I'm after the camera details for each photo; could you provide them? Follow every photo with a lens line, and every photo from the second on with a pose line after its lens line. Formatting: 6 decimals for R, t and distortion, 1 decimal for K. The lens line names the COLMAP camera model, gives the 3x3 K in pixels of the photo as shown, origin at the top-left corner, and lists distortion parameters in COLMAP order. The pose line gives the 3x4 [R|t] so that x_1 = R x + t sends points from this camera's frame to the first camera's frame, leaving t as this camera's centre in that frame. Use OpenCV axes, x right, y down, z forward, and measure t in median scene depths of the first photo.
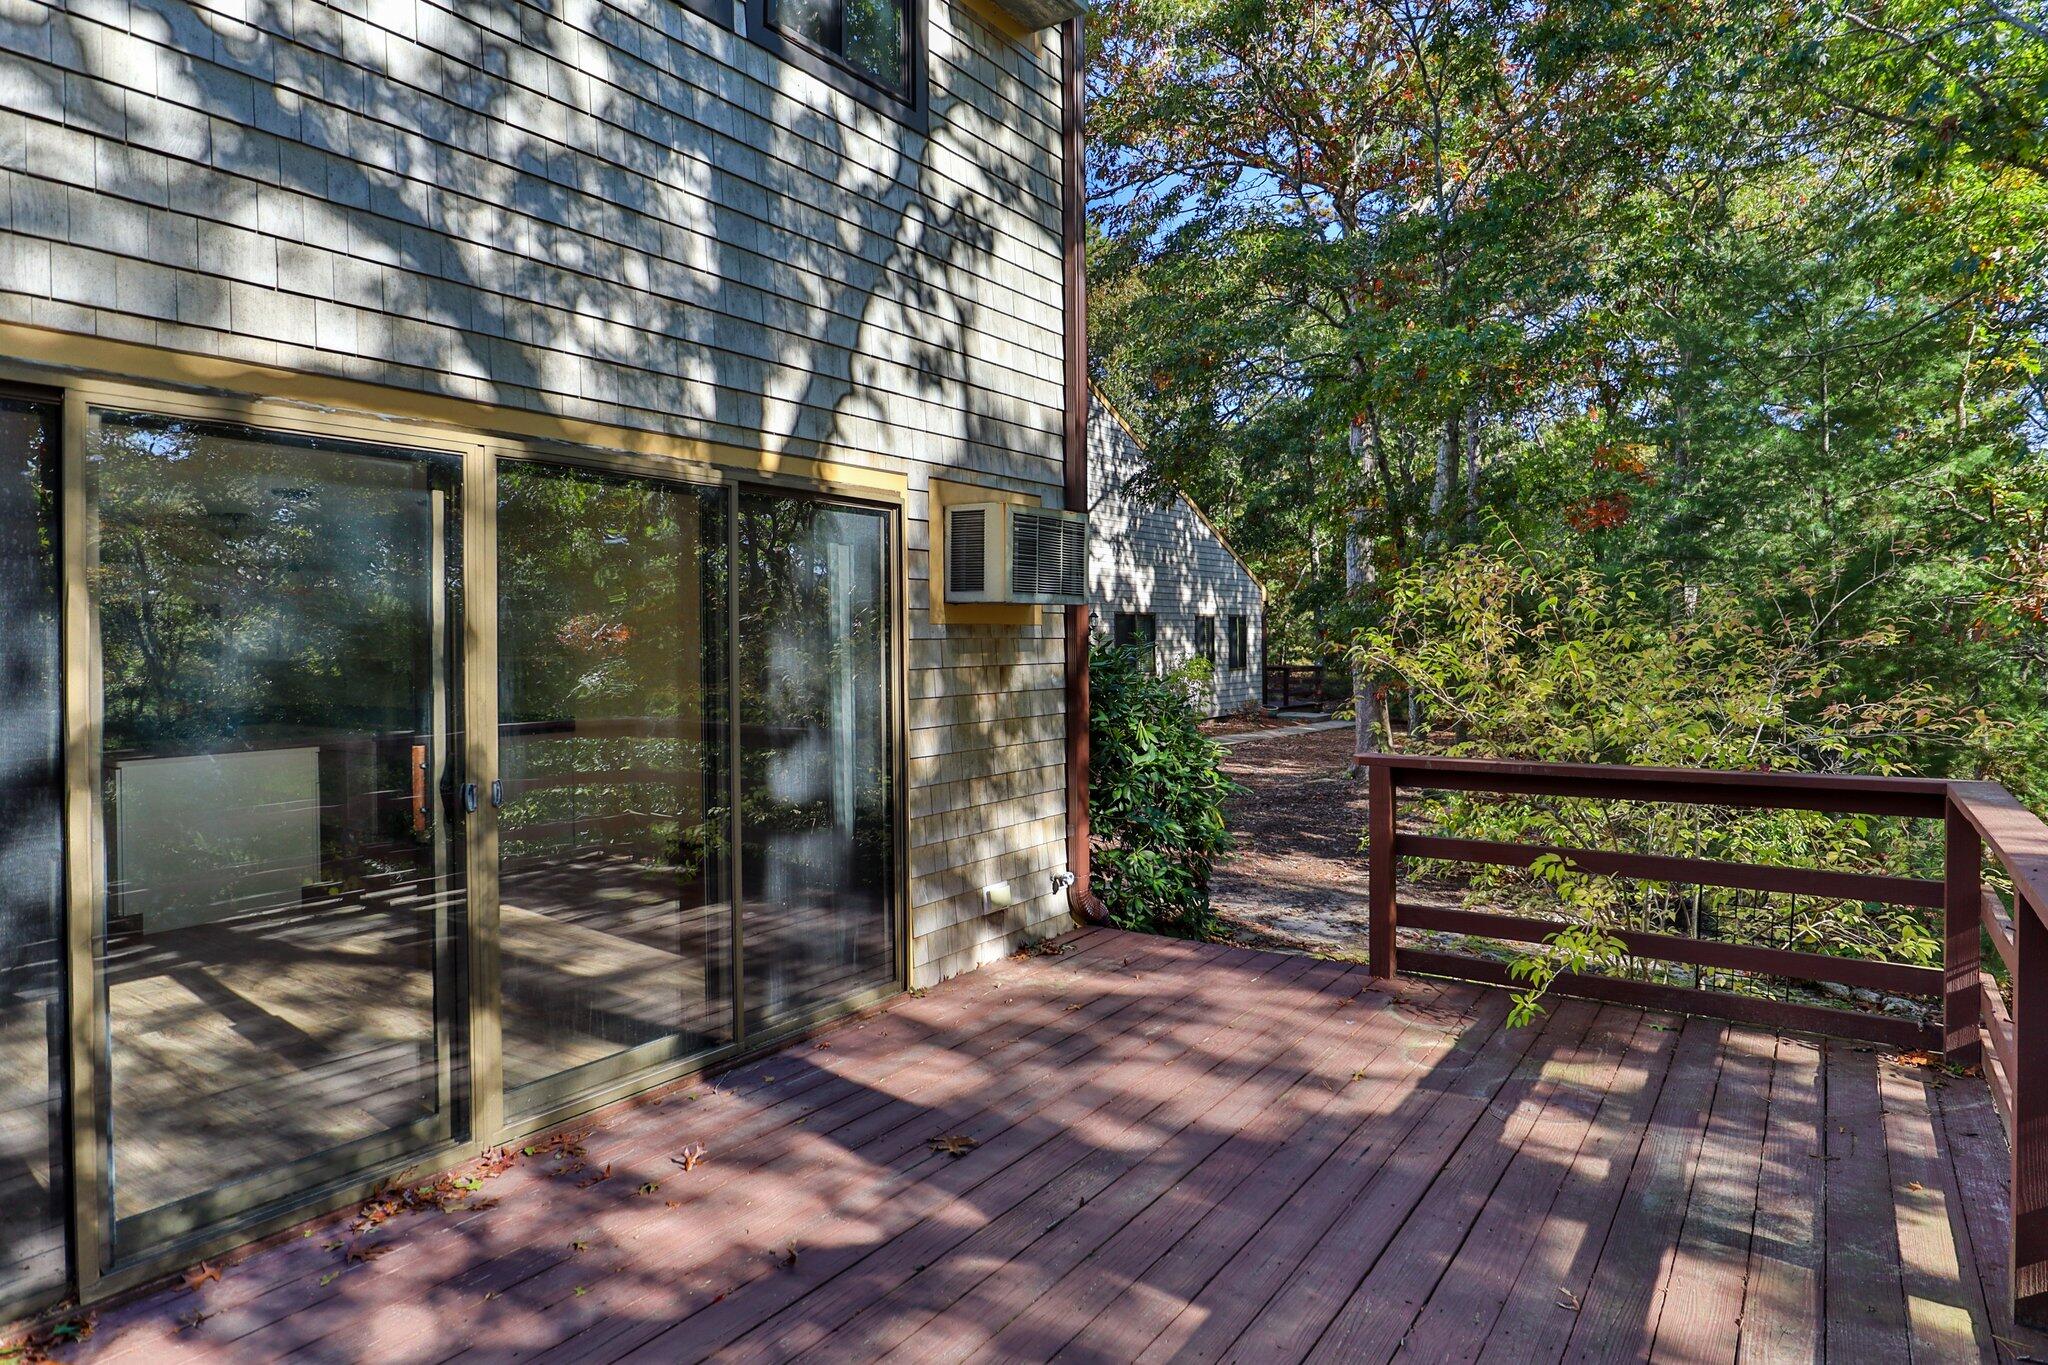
lens RADIAL K [[1168.0, 0, 1045.5], [0, 1168.0, 606.8], [0, 0, 1]] dist [0.000324, 0.002211]
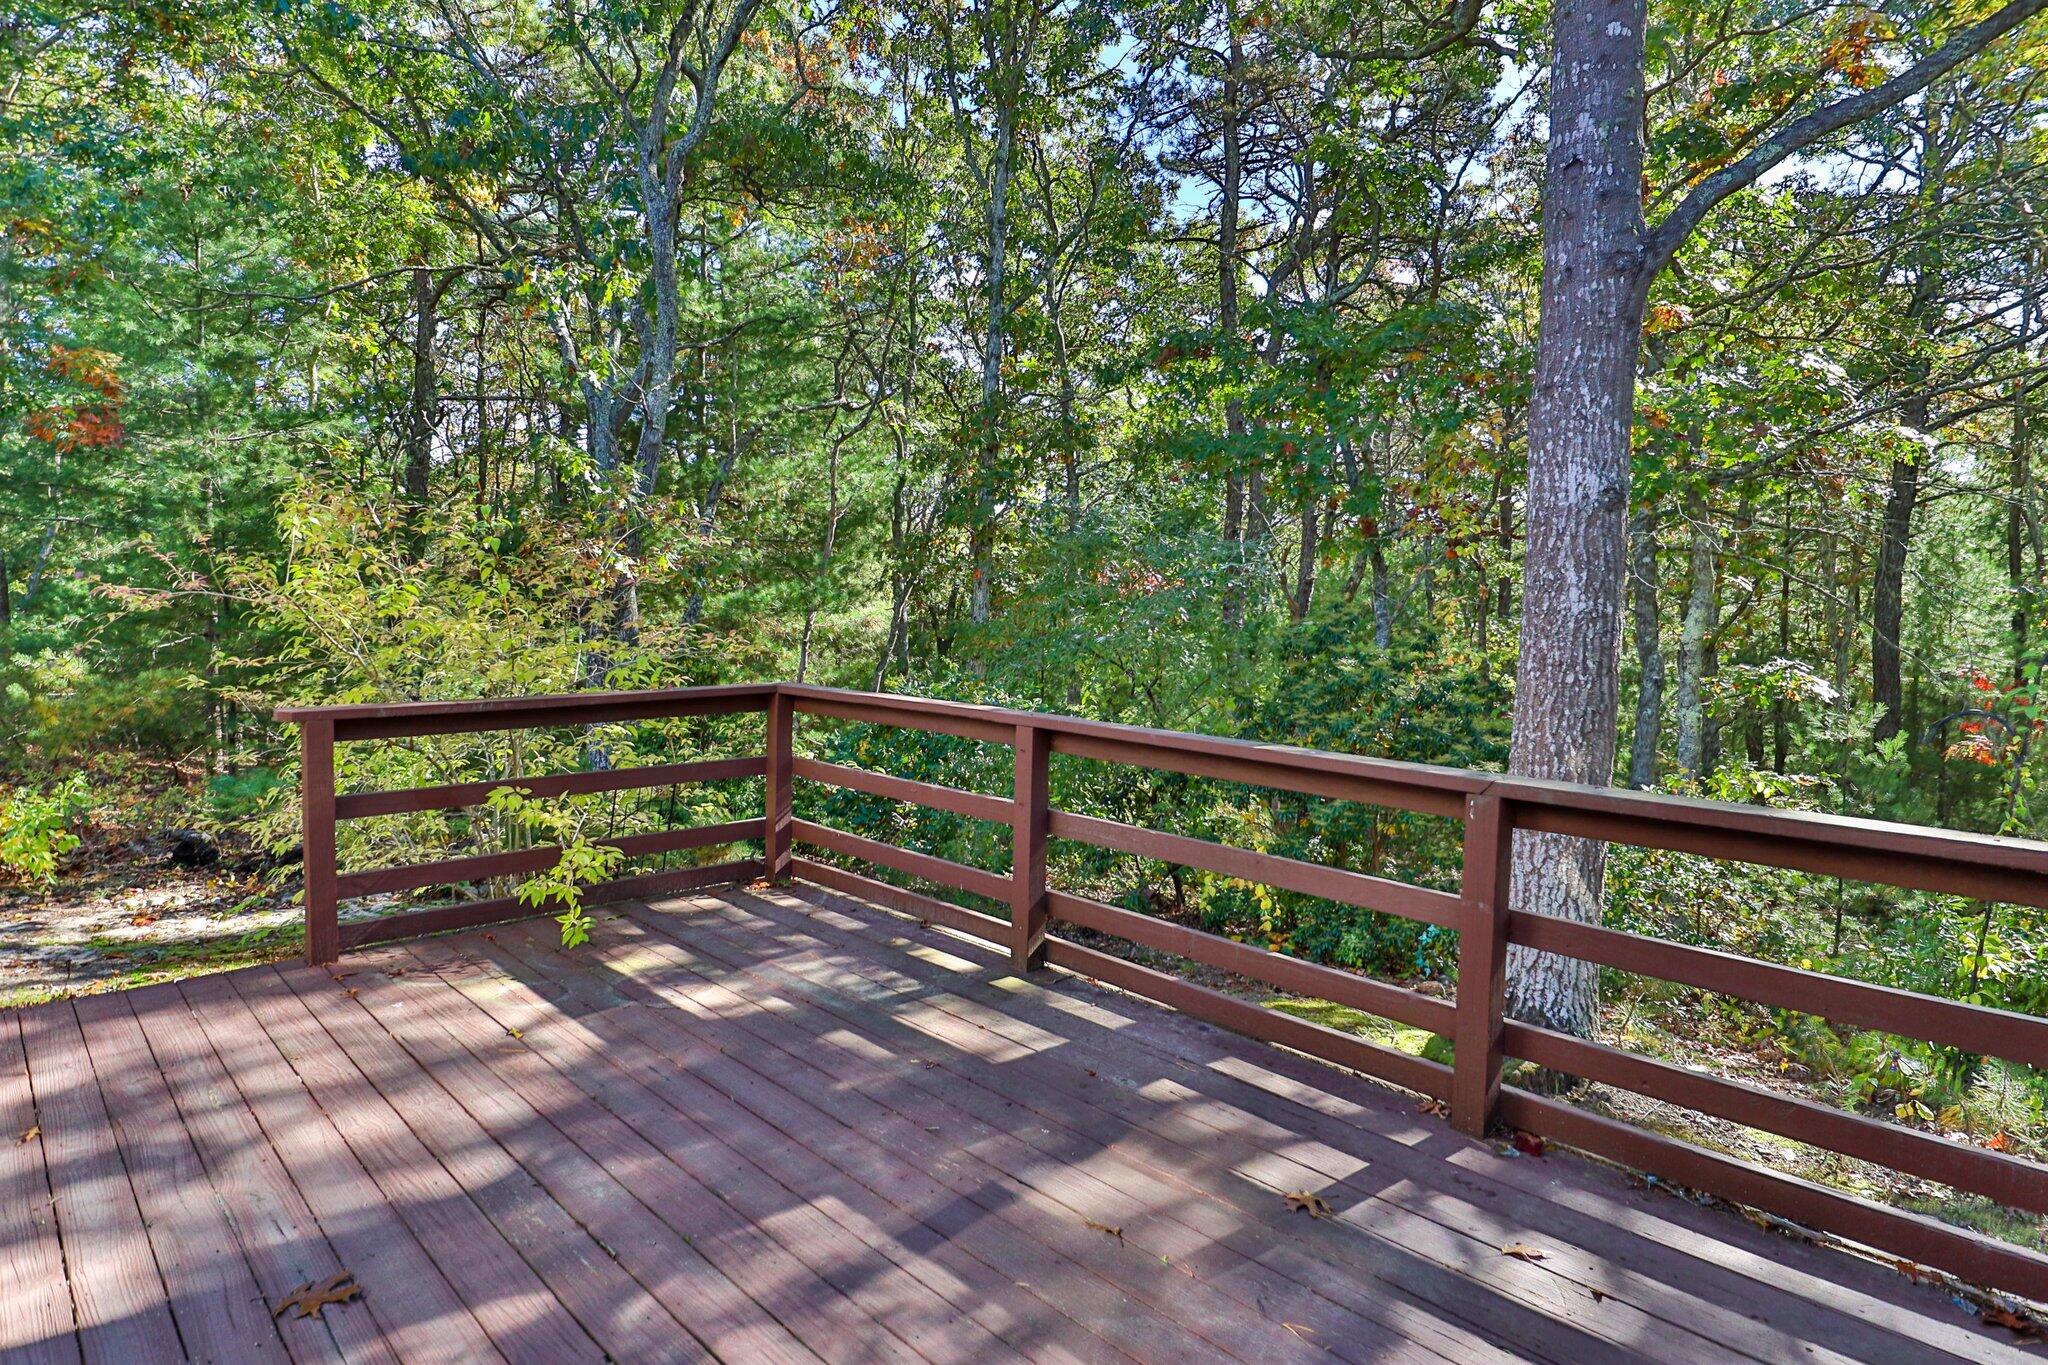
lens RADIAL K [[1168.0, 0, 1030.3], [0, 1168.0, 682.6], [0, 0, 1]] dist [0.000324, 0.002211]
pose [[0.216545, -0.055299, 0.974705, -0.567103], [-0.044727, 0.996784, 0.066488, 0.041104], [-0.975248, -0.057993, 0.213375, 0.427523]]
